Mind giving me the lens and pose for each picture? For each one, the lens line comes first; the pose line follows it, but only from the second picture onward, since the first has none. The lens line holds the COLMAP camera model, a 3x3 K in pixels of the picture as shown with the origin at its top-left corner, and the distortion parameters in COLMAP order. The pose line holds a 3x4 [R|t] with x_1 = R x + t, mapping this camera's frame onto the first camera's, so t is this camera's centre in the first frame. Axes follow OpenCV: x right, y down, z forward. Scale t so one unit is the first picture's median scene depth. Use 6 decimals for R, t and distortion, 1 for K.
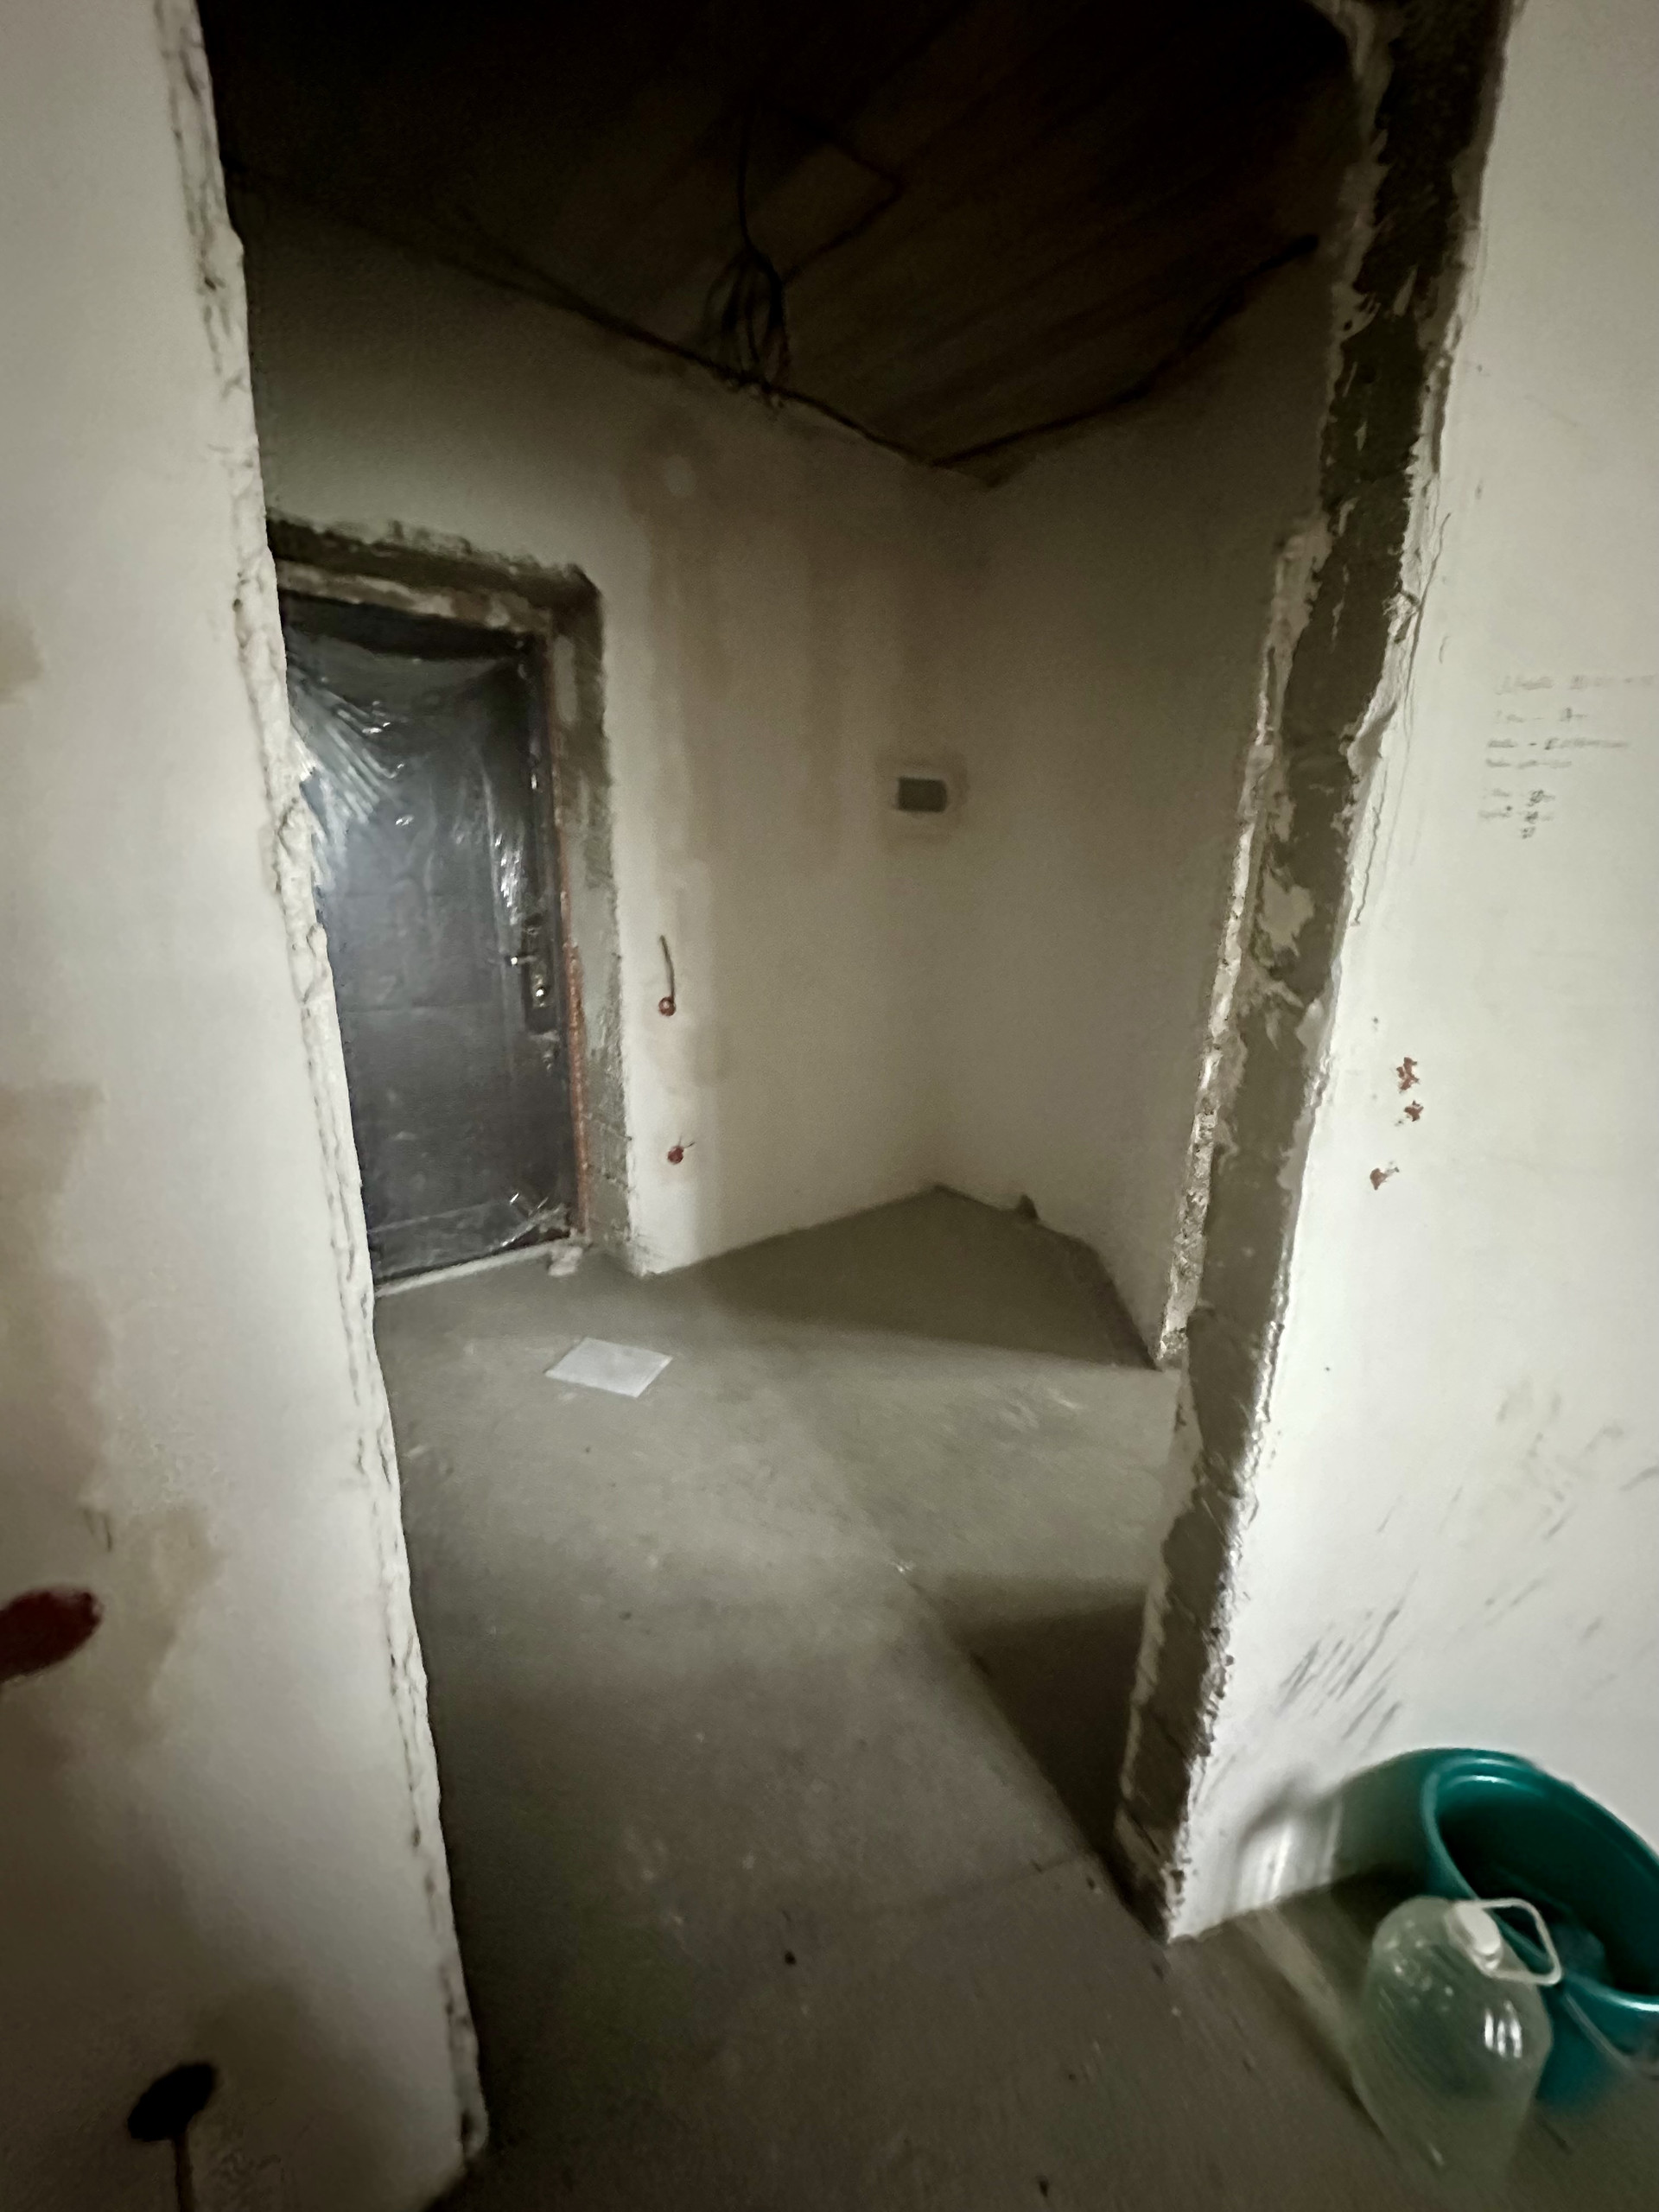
lens RADIAL K [[883.8, 0, 832.1], [0, 883.8, 1104.6], [0, 0, 1]] dist [-0.001024, 0.000525]
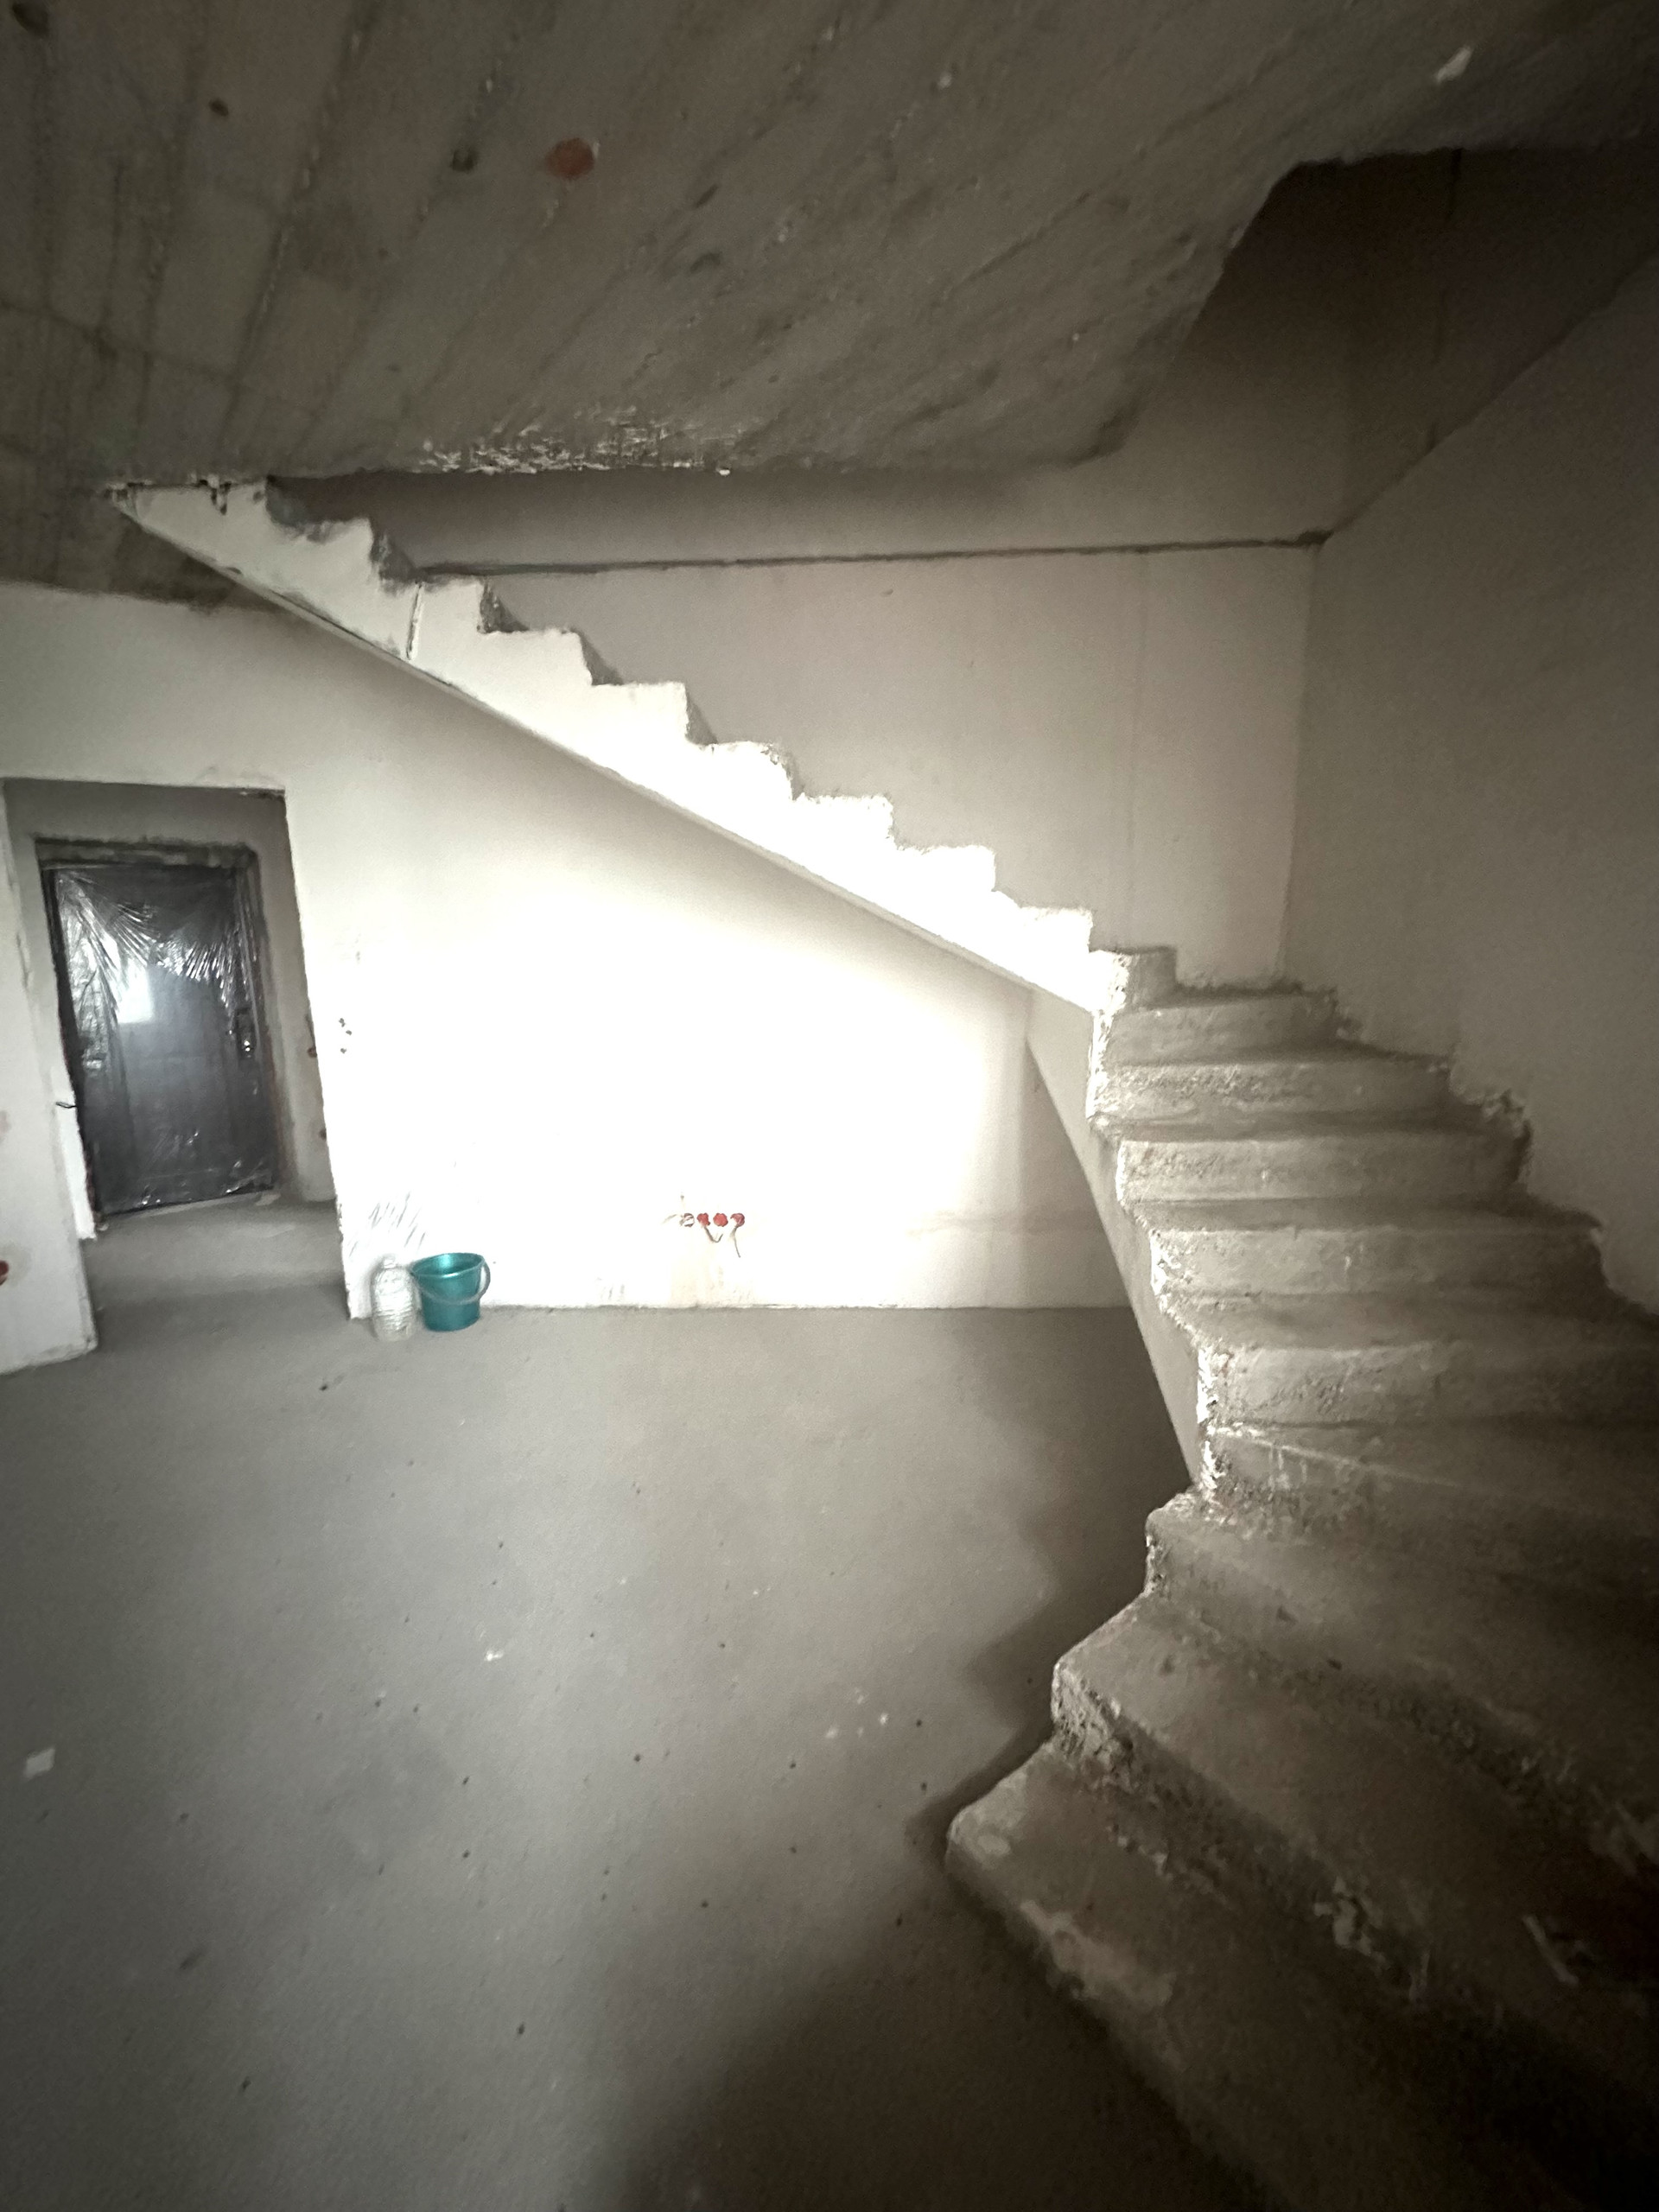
lens RADIAL K [[883.8, 0, 832.1], [0, 883.8, 1104.6], [0, 0, 1]] dist [-0.001024, 0.000525]
pose [[0.996496, -0.046445, 0.069560, 0.796112], [0.054211, 0.991969, -0.114277, 0.282147], [-0.063694, 0.117647, 0.991011, -0.943494]]
